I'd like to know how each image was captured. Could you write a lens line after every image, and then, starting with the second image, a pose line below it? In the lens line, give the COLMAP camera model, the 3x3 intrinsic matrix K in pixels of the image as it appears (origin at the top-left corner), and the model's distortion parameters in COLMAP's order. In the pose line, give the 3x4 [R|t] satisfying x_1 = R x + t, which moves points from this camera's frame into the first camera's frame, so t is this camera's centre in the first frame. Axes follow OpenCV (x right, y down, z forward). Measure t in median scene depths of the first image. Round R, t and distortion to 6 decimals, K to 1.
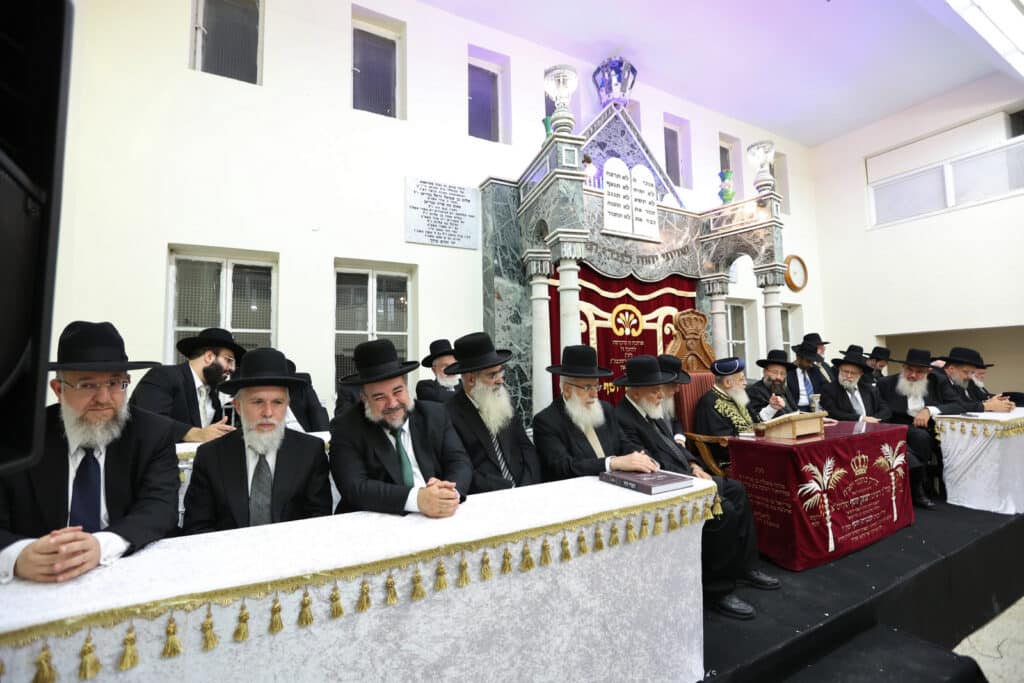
lens RADIAL K [[469.6, 0, 516.1], [0, 469.6, 339.9], [0, 0, 1]] dist [-0.038946, 0.007304]
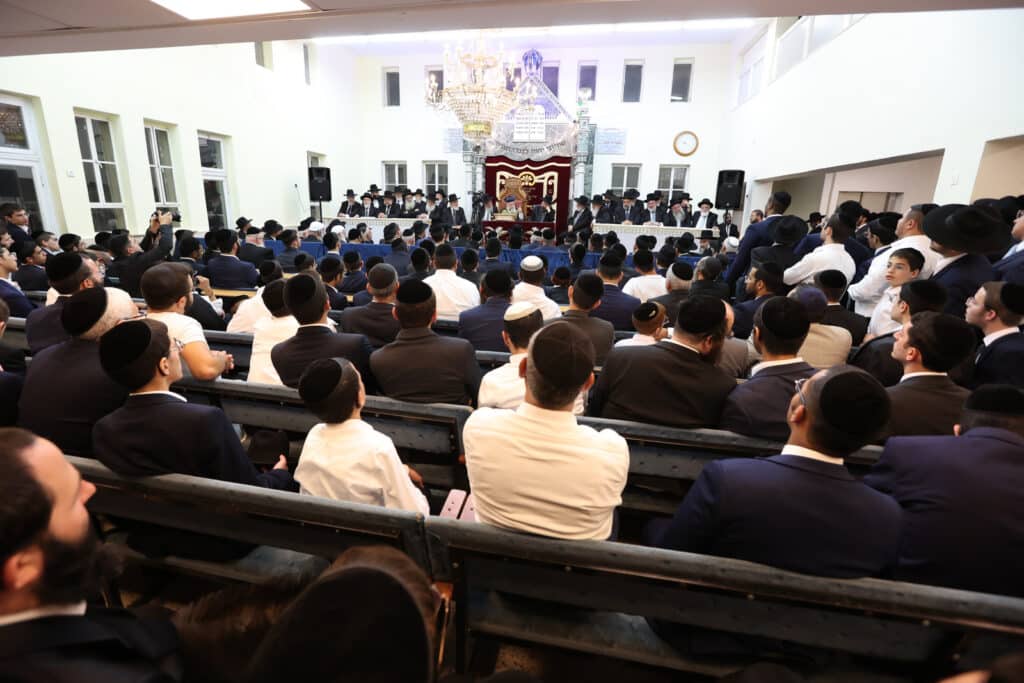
lens RADIAL K [[469.6, 0, 508.1], [0, 469.6, 336.5], [0, 0, 1]] dist [-0.038946, 0.007304]
pose [[0.778432, 0.202350, -0.594221, 1.777792], [0.006679, 0.943896, 0.330174, -0.072489], [0.627694, -0.260987, 0.733407, -1.034422]]
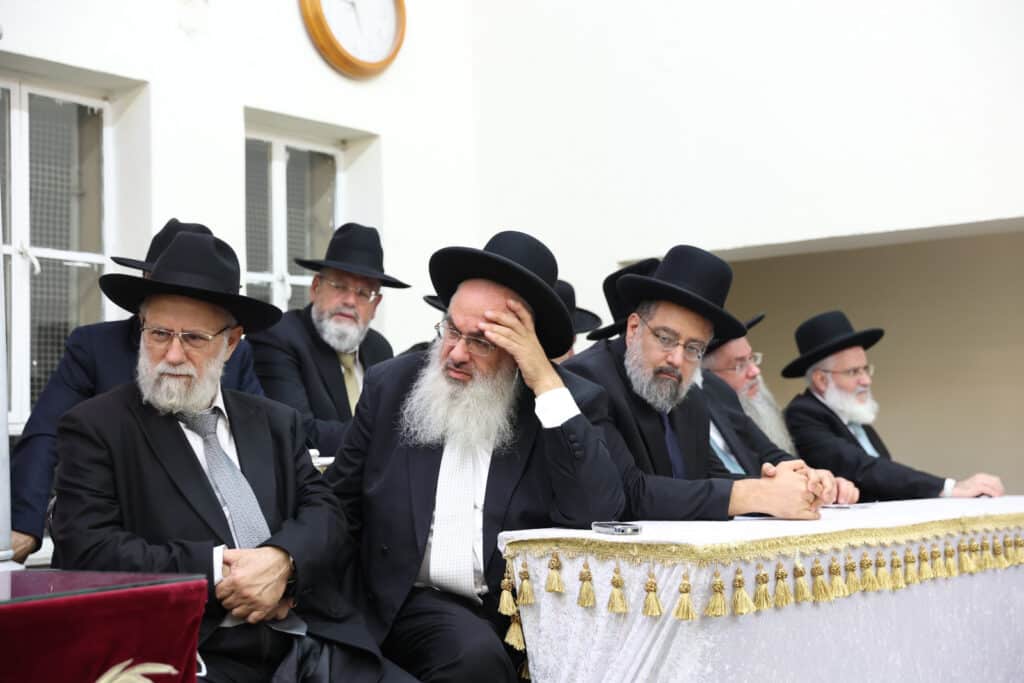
lens RADIAL K [[1559.8, 0, 511.3], [0, 1559.8, 343.7], [0, 0, 1]] dist [0.215472, 0.000000]
pose [[0.919497, 0.024868, 0.392310, 0.512040], [-0.024494, 0.999682, -0.005959, 0.064938], [-0.392333, -0.004130, 0.919814, 0.251199]]
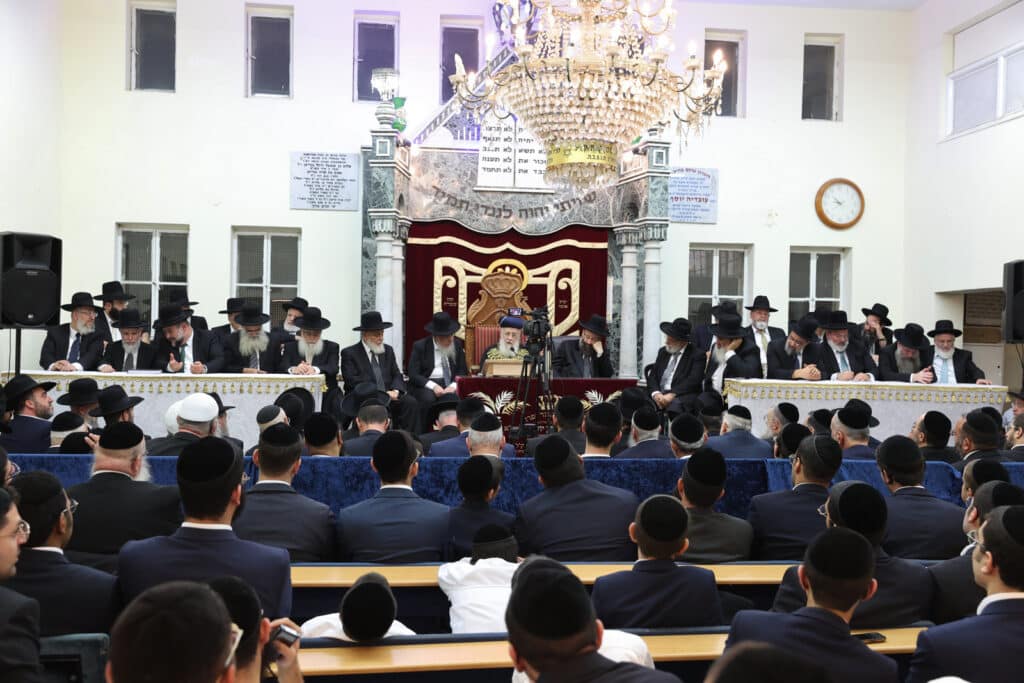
lens RADIAL K [[1110.4, 0, 518.8], [0, 1110.4, 339.9], [0, 0, 1]] dist [0.048966, 0.000000]
pose [[0.927424, 0.039007, -0.371971, 1.169664], [-0.011091, 0.996978, 0.076895, -0.088651], [0.373846, -0.067189, 0.925054, -1.210068]]
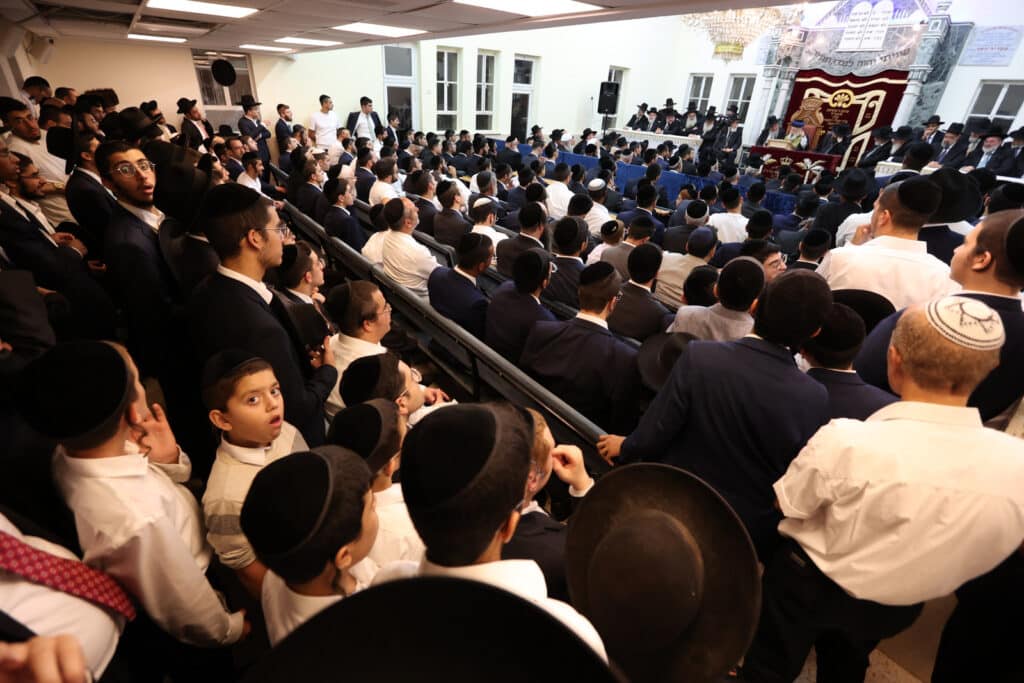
lens RADIAL K [[469.6, 0, 494.6], [0, 469.6, 348.0], [0, 0, 1]] dist [-0.038946, 0.007304]
pose [[0.123411, 0.496009, -0.859503, 2.319177], [0.018891, 0.864793, 0.501774, -0.129317], [0.992176, -0.078161, 0.097355, -0.768312]]
